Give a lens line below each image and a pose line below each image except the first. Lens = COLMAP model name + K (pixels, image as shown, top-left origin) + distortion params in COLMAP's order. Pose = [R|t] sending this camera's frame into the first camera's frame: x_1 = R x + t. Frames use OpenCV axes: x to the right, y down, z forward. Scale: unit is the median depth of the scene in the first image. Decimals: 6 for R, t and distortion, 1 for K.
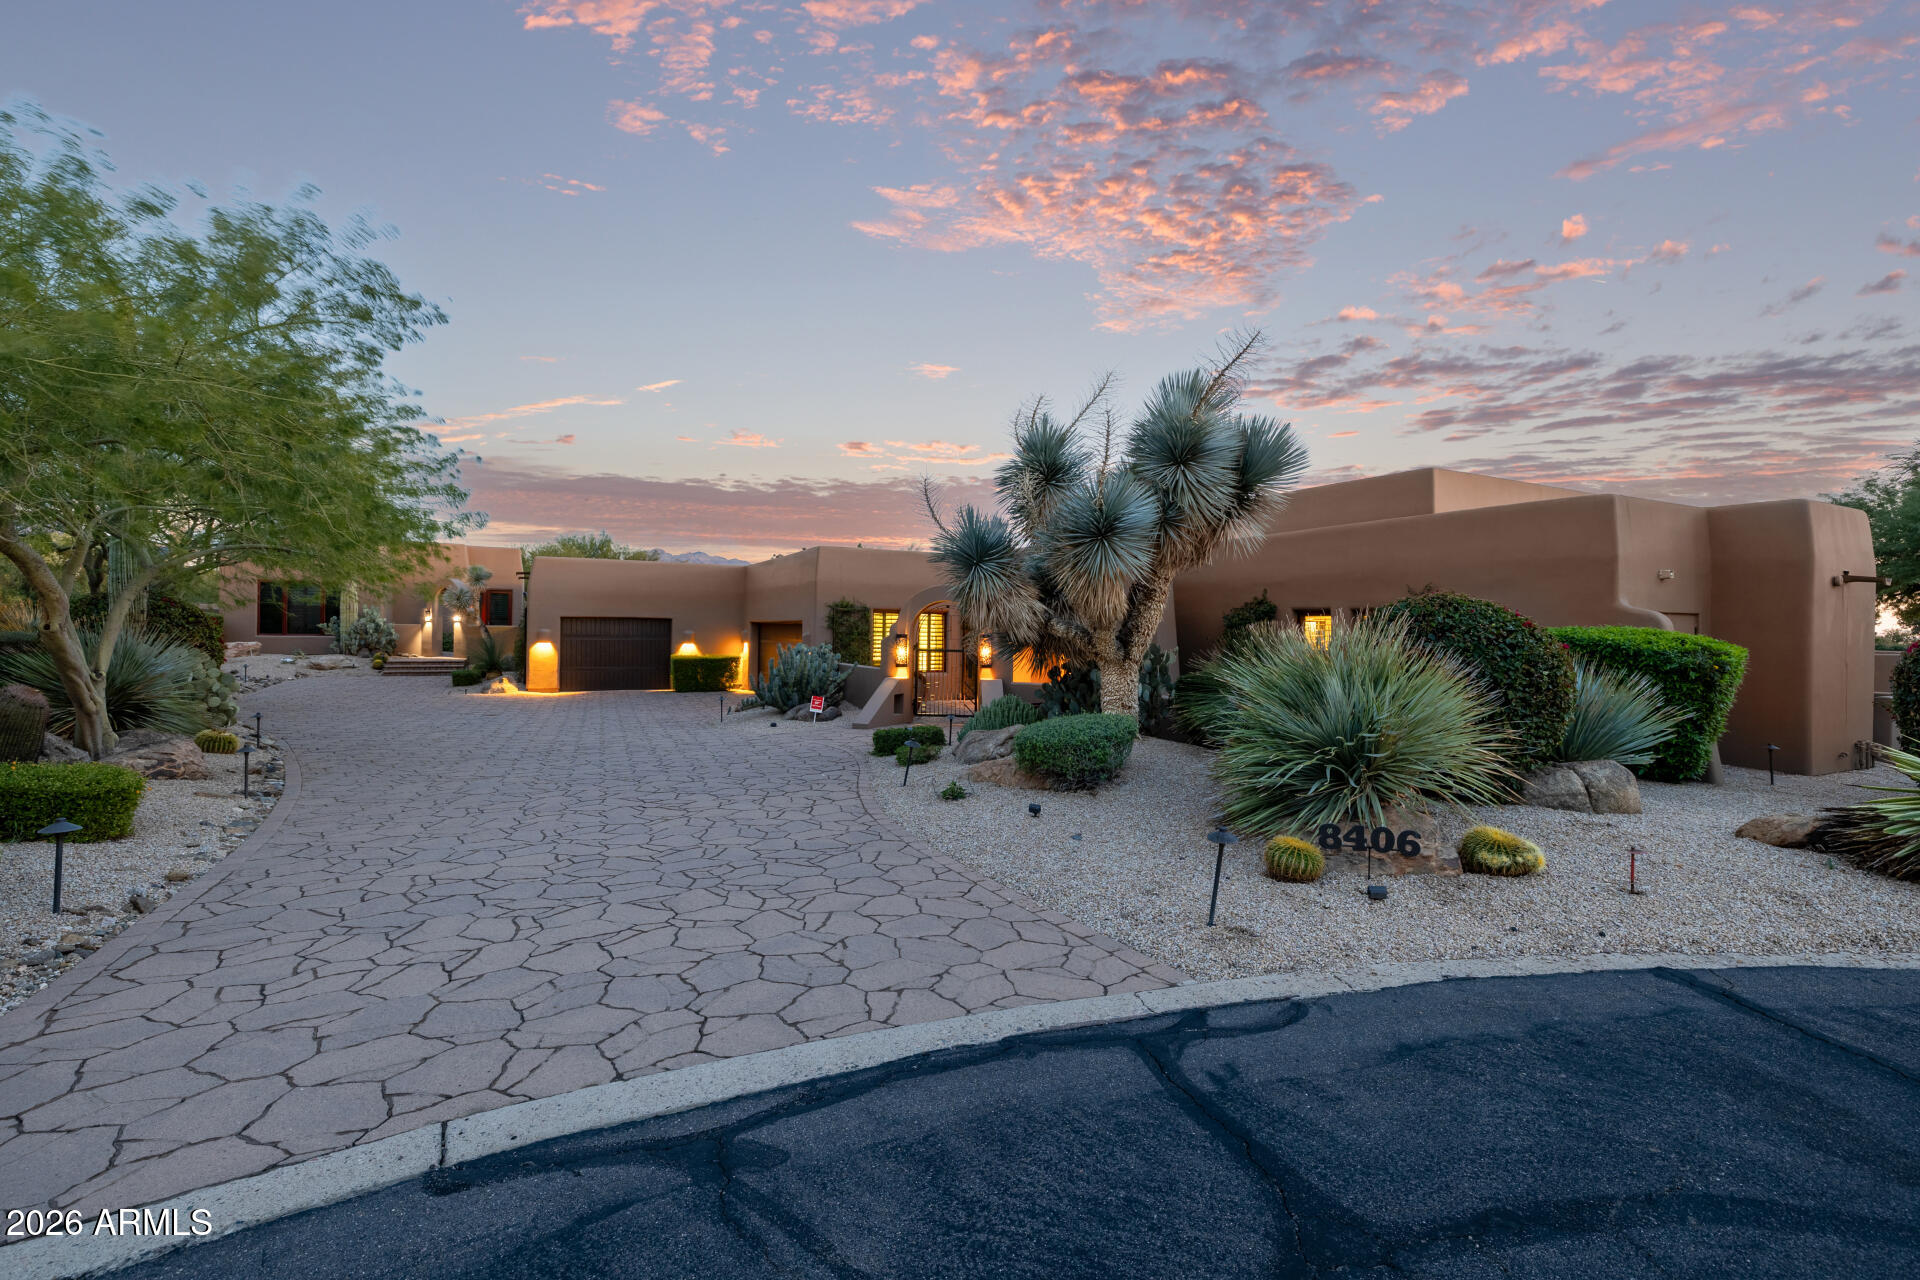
lens RADIAL K [[799.1, 0, 960.0], [0, 799.1, 640.0], [0, 0, 1]] dist [0.000301, 0.000091]
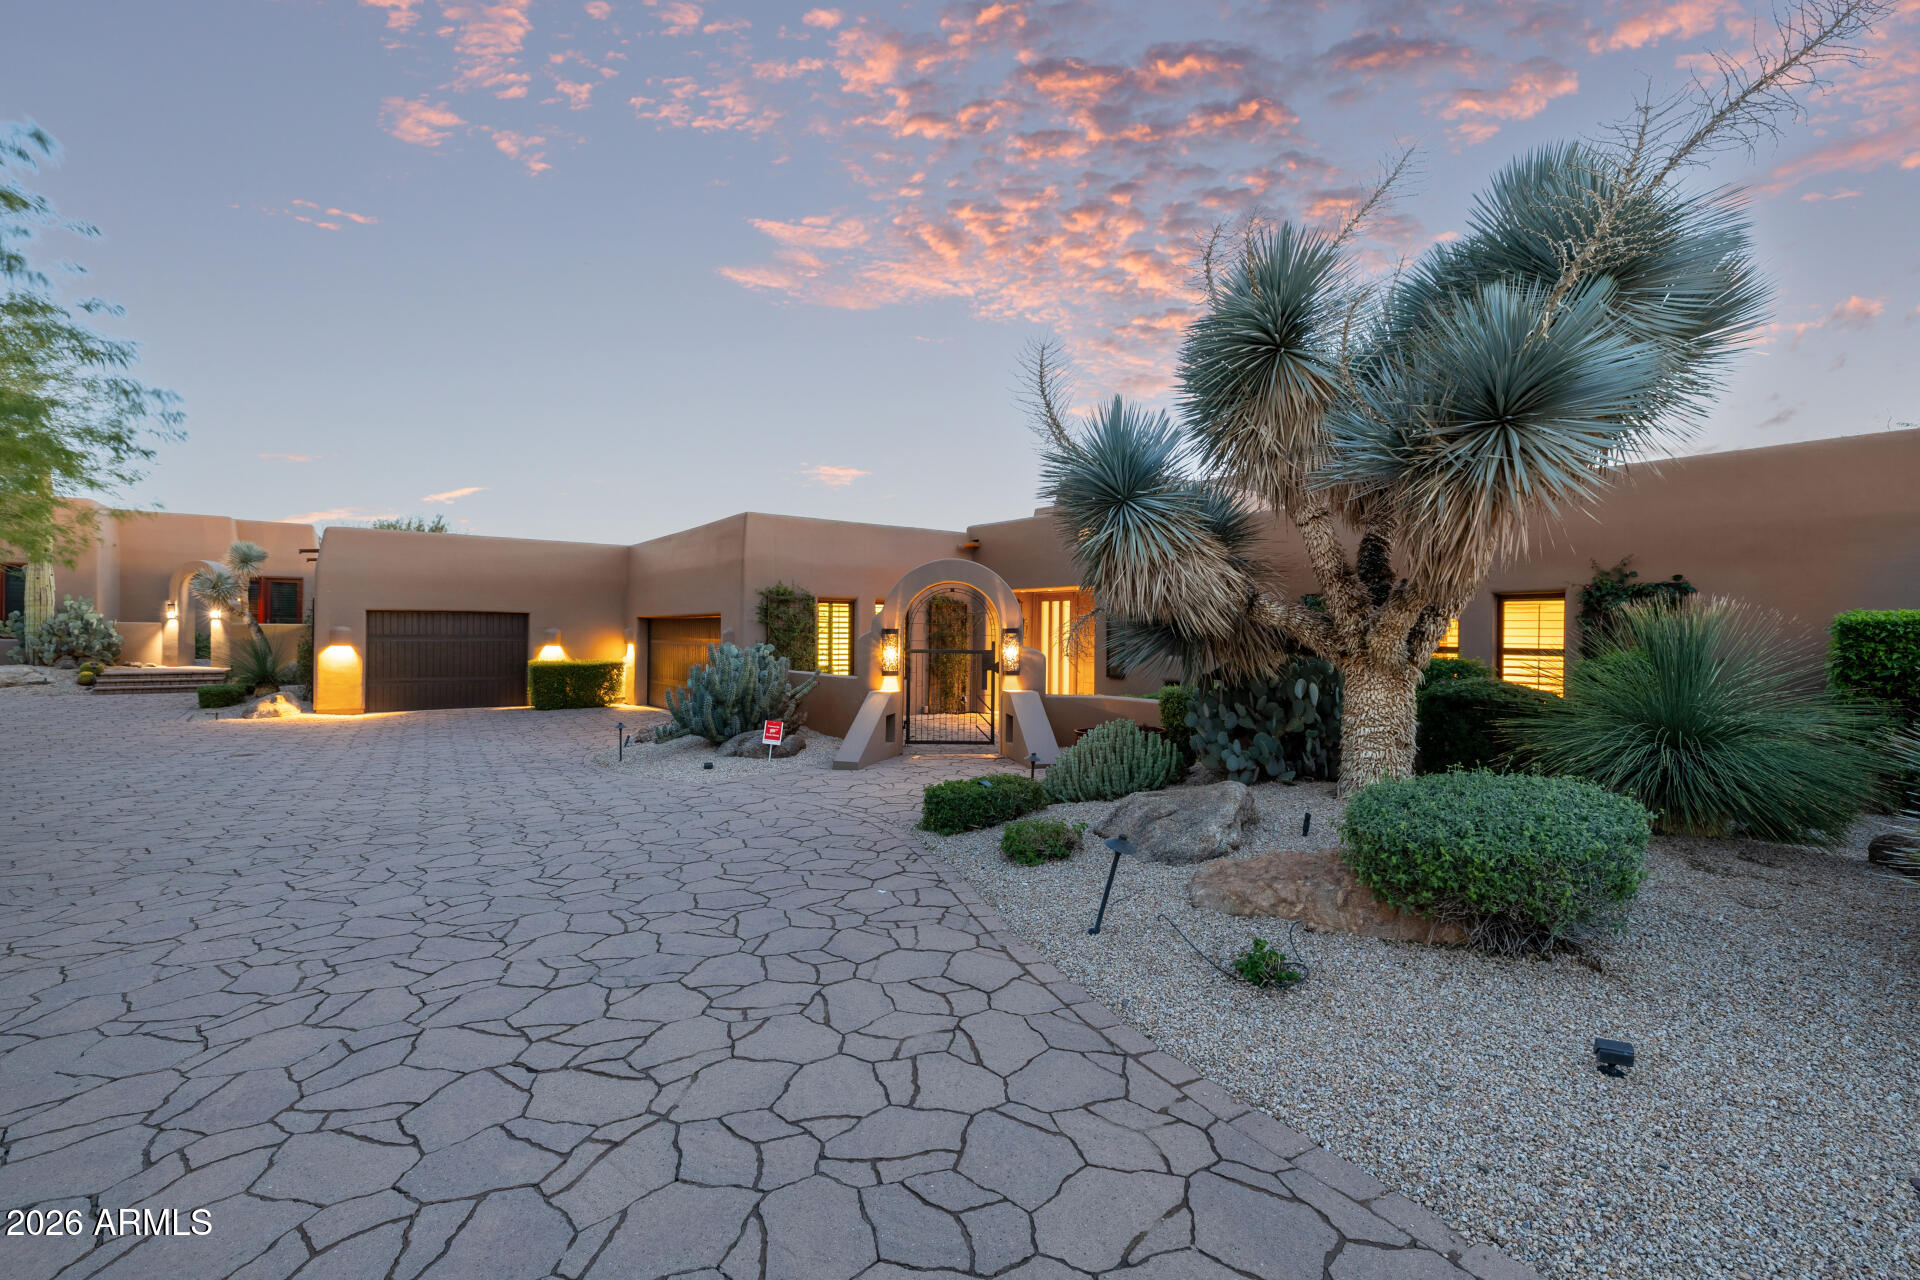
lens RADIAL K [[799.1, 0, 960.0], [0, 799.1, 640.0], [0, 0, 1]] dist [0.000301, 0.000091]
pose [[0.999997, 0.002378, 0.000238, 0.080799], [-0.002378, 0.999997, 0.000023, -0.188653], [-0.000238, -0.000024, 1.000000, 0.280621]]
